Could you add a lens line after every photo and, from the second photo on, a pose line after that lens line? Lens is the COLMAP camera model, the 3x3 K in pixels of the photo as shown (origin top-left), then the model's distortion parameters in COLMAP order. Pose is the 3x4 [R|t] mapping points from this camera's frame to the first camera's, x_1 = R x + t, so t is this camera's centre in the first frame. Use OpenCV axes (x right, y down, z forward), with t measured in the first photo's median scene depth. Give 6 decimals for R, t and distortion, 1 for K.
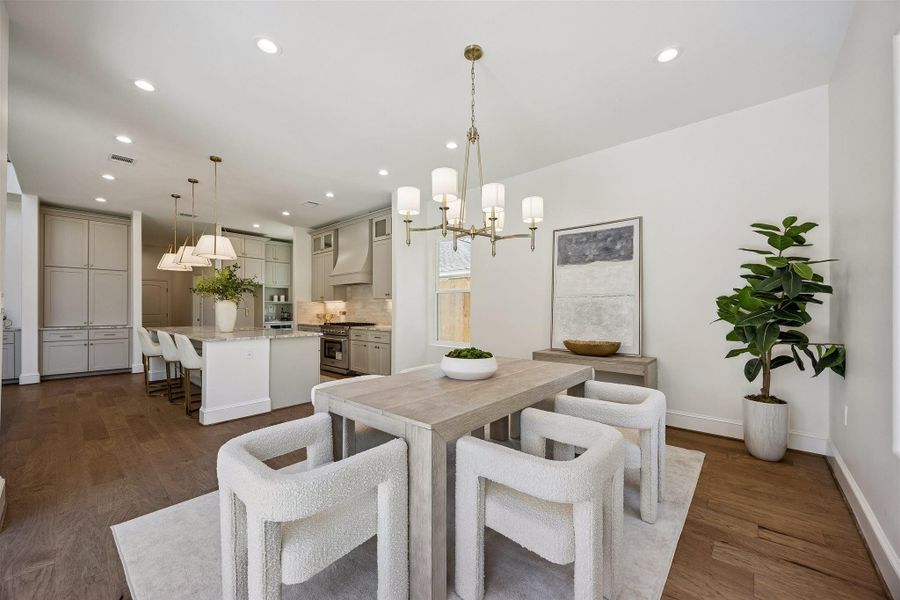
lens RADIAL K [[352.4, 0, 456.1], [0, 352.4, 307.3], [0, 0, 1]] dist [0.001155, 0.000092]
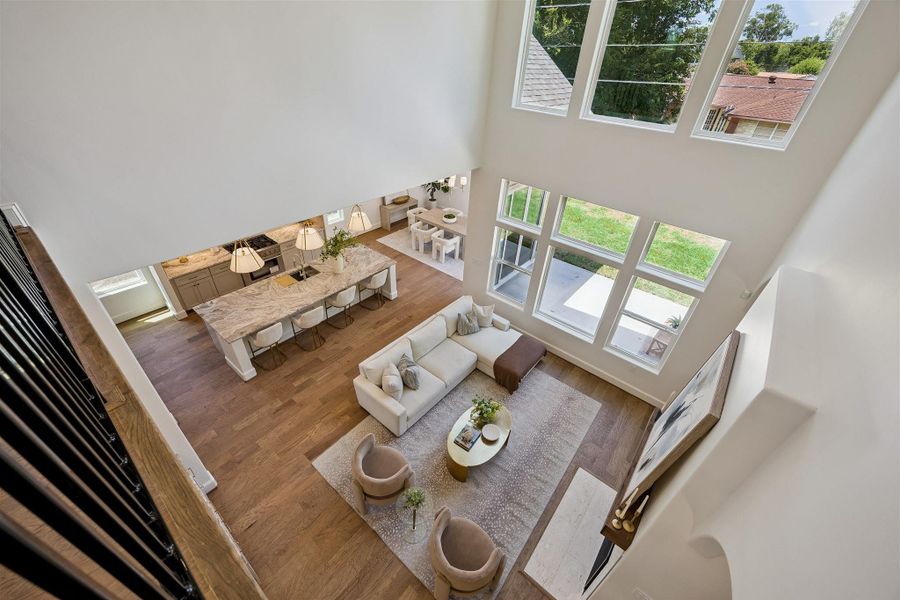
lens RADIAL K [[357.5, 0, 450.0], [0, 357.5, 300.0], [0, 0, 1]] dist [0.007906, 0.000111]
pose [[-0.029199, -0.572693, 0.819250, -2.328904], [-0.057547, 0.819203, 0.570609, -0.850576], [-0.997916, -0.030484, -0.056877, 0.725688]]
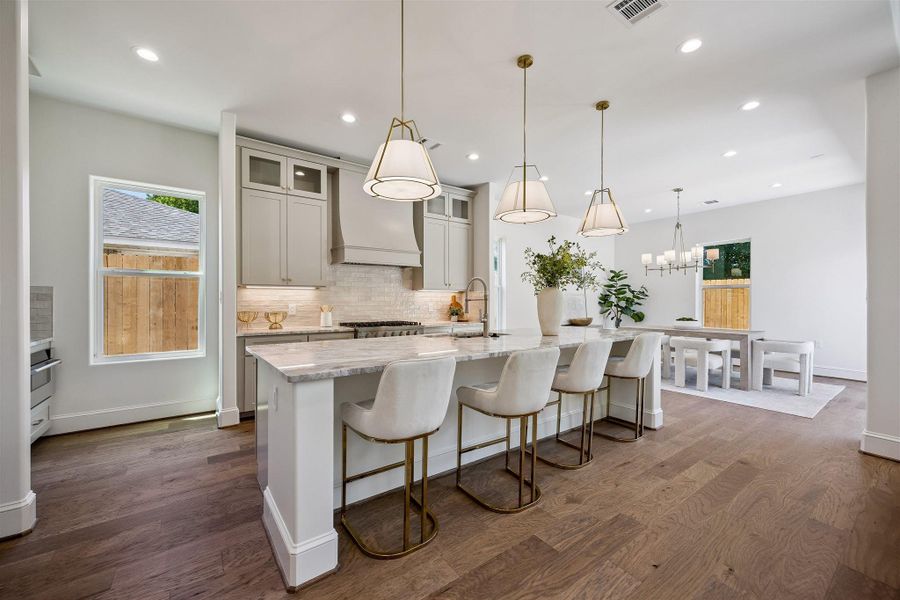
lens RADIAL K [[357.5, 0, 450.0], [0, 357.5, 300.0], [0, 0, 1]] dist [0.007906, 0.000111]
pose [[0.220226, 0.006618, 0.975426, -1.620248], [-0.002294, 0.999978, -0.006266, 0.010802], [-0.975446, -0.000857, 0.220236, 1.226788]]
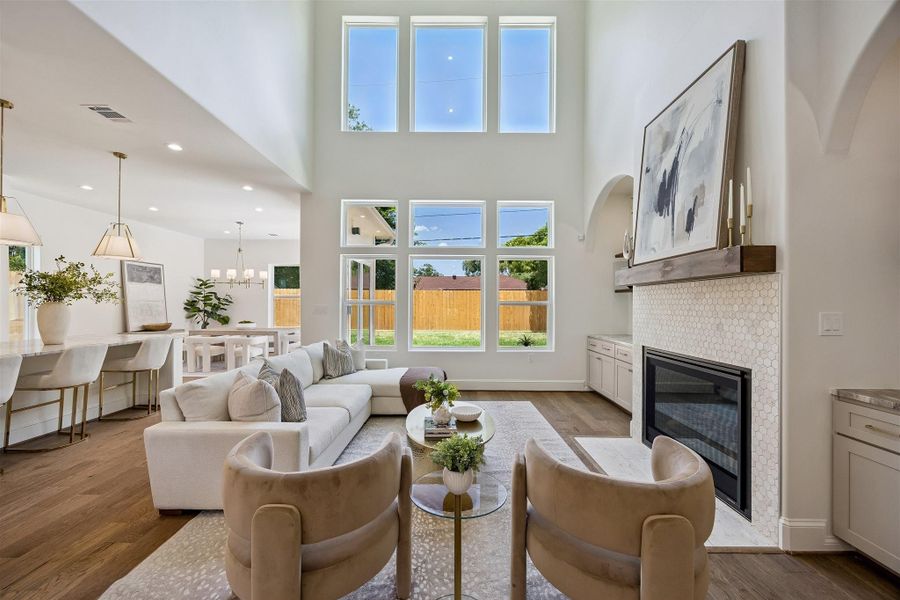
lens RADIAL K [[348.7, 0, 450.0], [0, 348.7, 304.4], [0, 0, 1]] dist [0.000353, 0.000022]
pose [[-0.650692, -0.004261, 0.759330, -2.117221], [-0.006820, 0.999977, -0.000232, -0.023532], [-0.759311, -0.005329, -0.650706, 0.994390]]
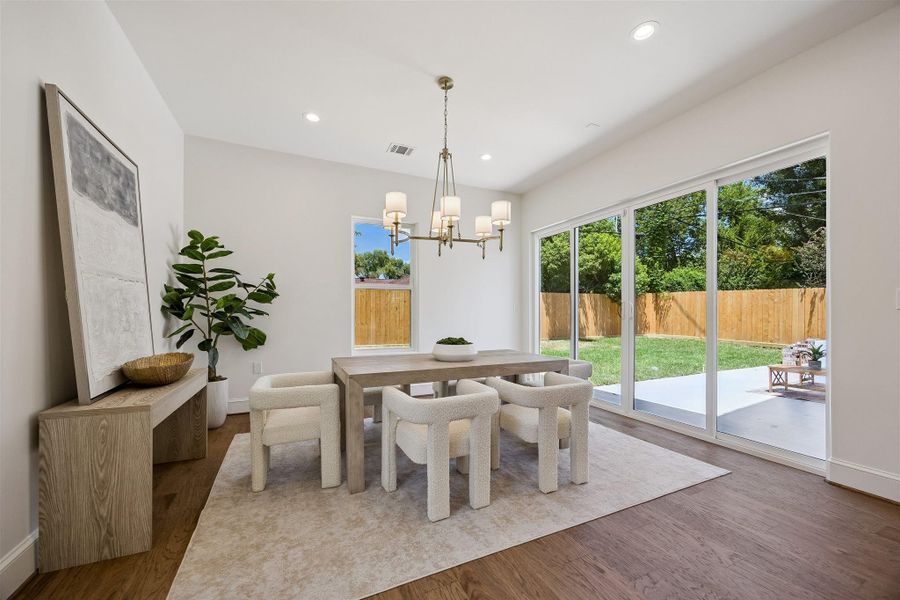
lens RADIAL K [[348.7, 0, 451.9], [0, 348.7, 313.0], [0, 0, 1]] dist [-0.000460, 0.000125]
pose [[-0.912275, -0.003055, 0.409566, -0.277898], [-0.003914, 0.999992, -0.001260, 0.020458], [-0.409559, -0.002753, -0.912280, 1.281111]]
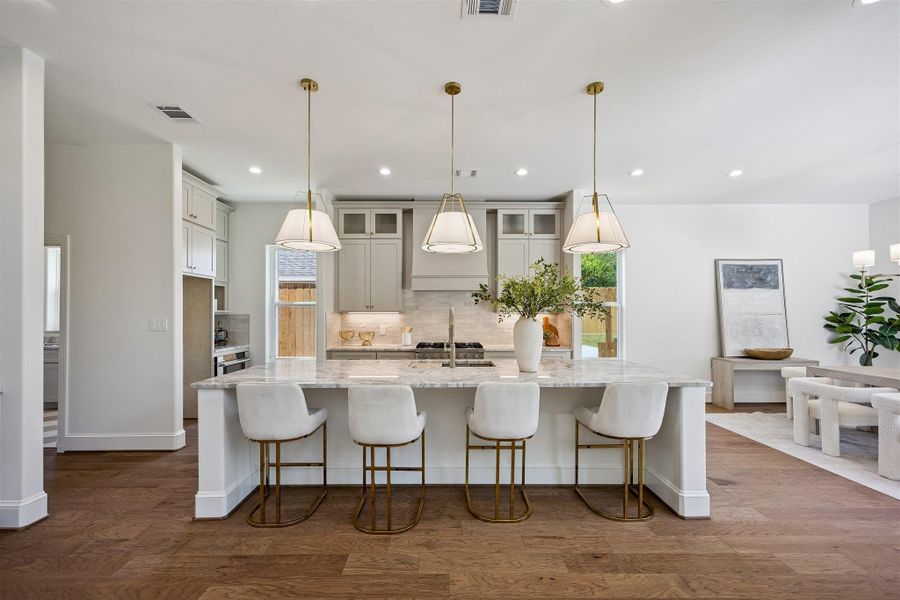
lens RADIAL K [[365.7, 0, 451.8], [0, 365.7, 312.6], [0, 0, 1]] dist [0.009125, 0.000297]
pose [[0.744646, 0.004958, 0.667441, -1.381048], [-0.004236, 0.999987, -0.002702, -0.029404], [-0.667446, -0.000816, 0.744658, 0.737172]]
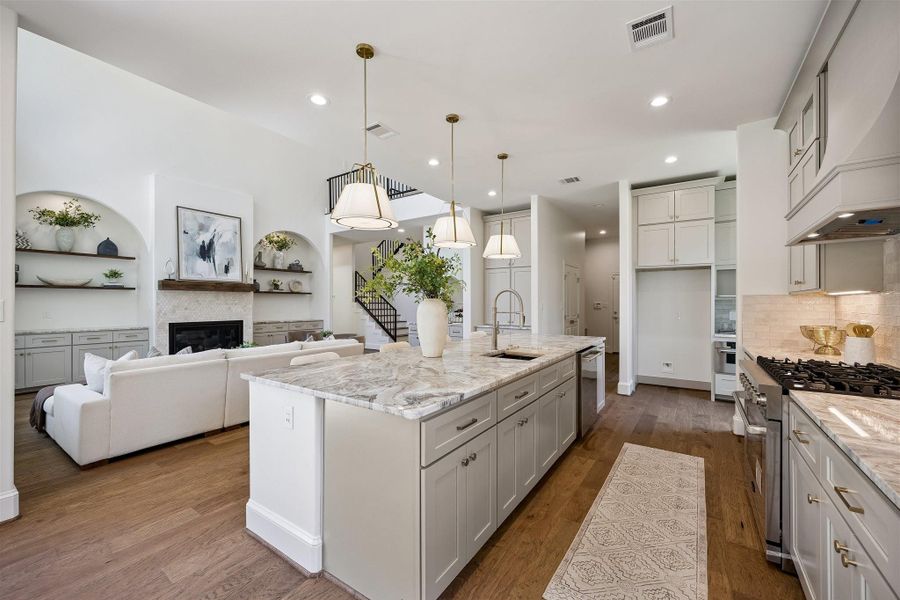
lens RADIAL K [[357.5, 0, 450.0], [0, 357.5, 300.0], [0, 0, 1]] dist [0.007906, 0.000111]
pose [[0.109862, -0.007631, -0.993918, -0.100951], [0.000386, 0.999971, -0.007635, -0.015677], [0.993947, 0.000456, 0.109862, 1.141018]]
